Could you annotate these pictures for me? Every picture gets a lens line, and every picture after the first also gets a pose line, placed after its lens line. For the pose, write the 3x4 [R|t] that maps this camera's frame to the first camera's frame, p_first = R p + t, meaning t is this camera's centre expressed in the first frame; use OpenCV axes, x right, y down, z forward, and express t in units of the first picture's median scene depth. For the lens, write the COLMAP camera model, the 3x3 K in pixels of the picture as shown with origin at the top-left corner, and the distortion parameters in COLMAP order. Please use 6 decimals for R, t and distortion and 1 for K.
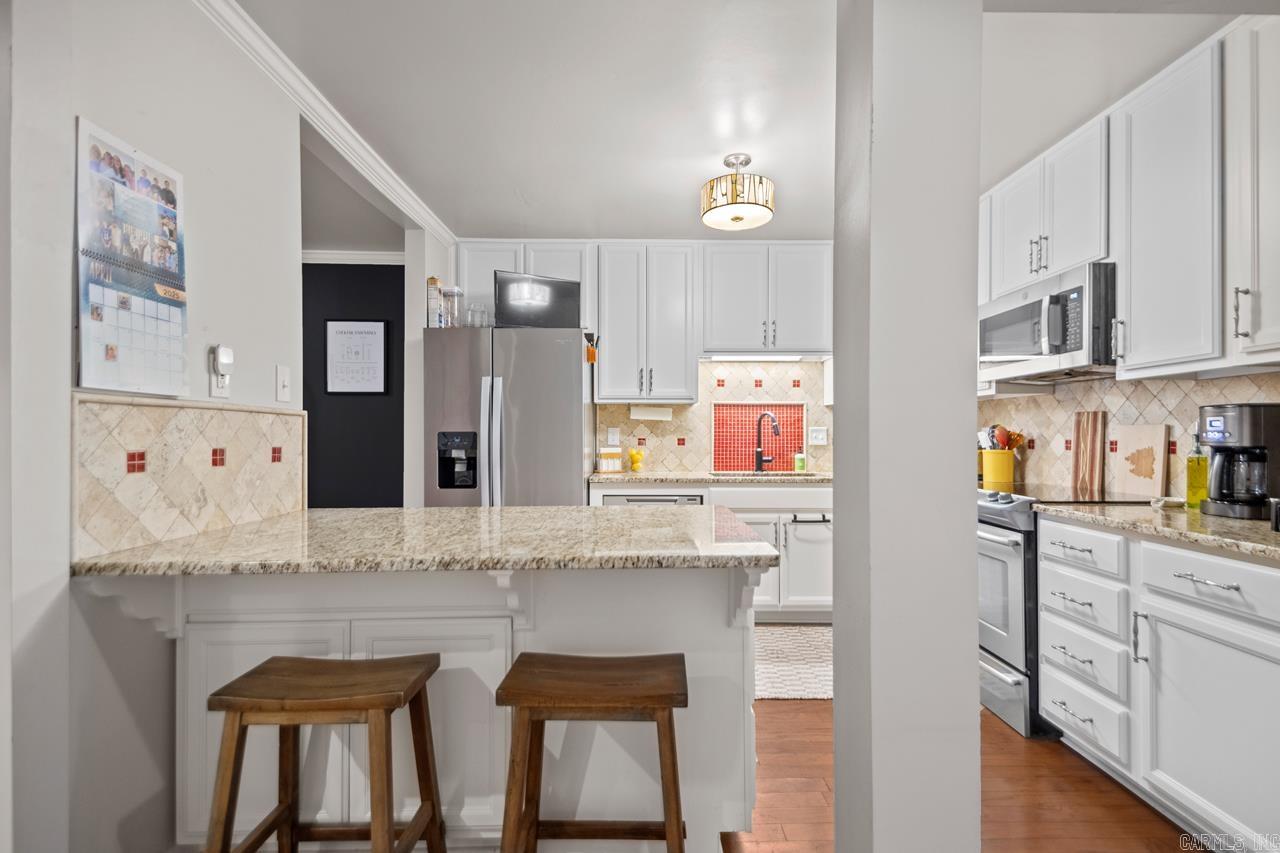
lens RADIAL K [[601.3, 0, 648.8], [0, 601.3, 431.6], [0, 0, 1]] dist [0.037550, -0.000317]
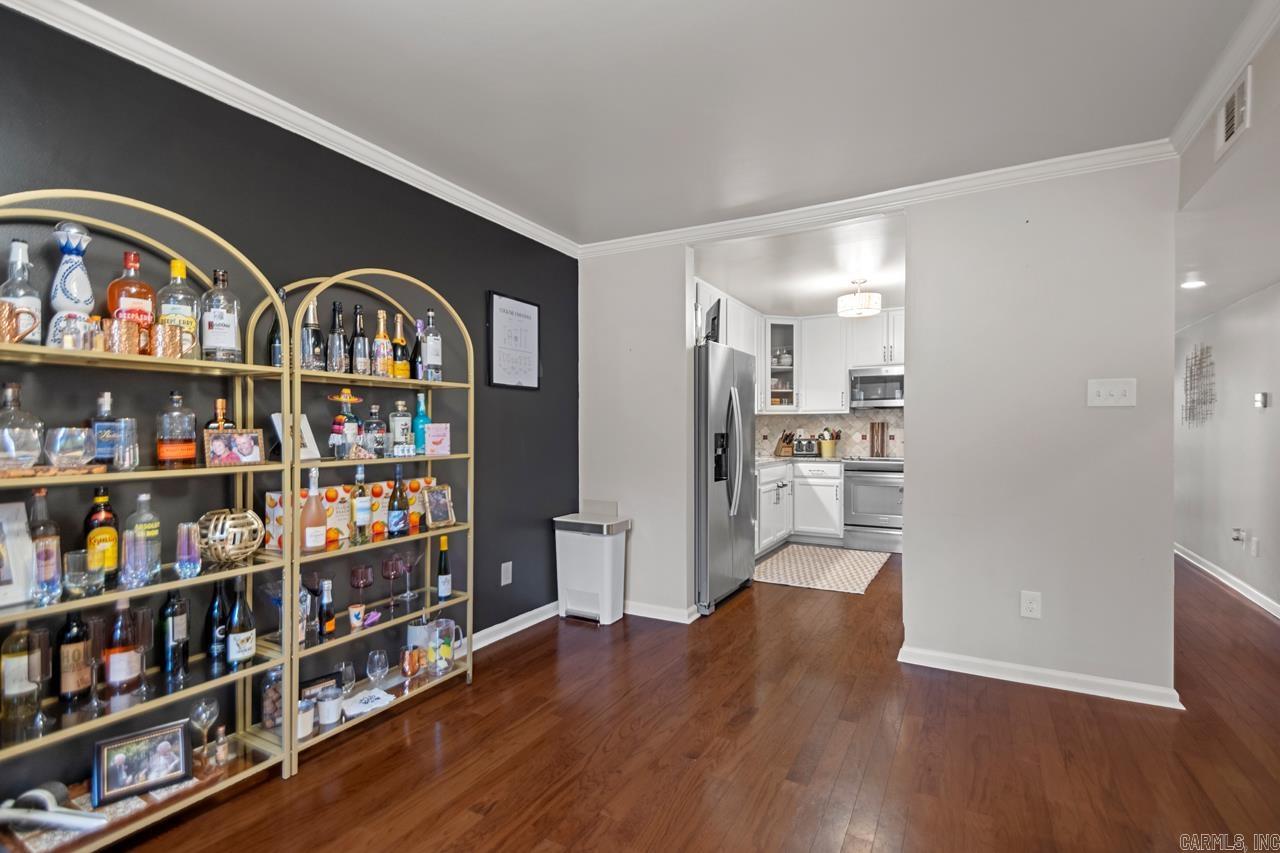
lens RADIAL K [[596.1, 0, 651.2], [0, 596.1, 434.2], [0, 0, 1]] dist [0.035631, -0.000161]
pose [[0.484050, -0.008466, 0.874999, -1.439691], [-0.000950, 0.999948, 0.010201, -0.009860], [-0.875040, -0.005770, 0.484017, 0.578802]]
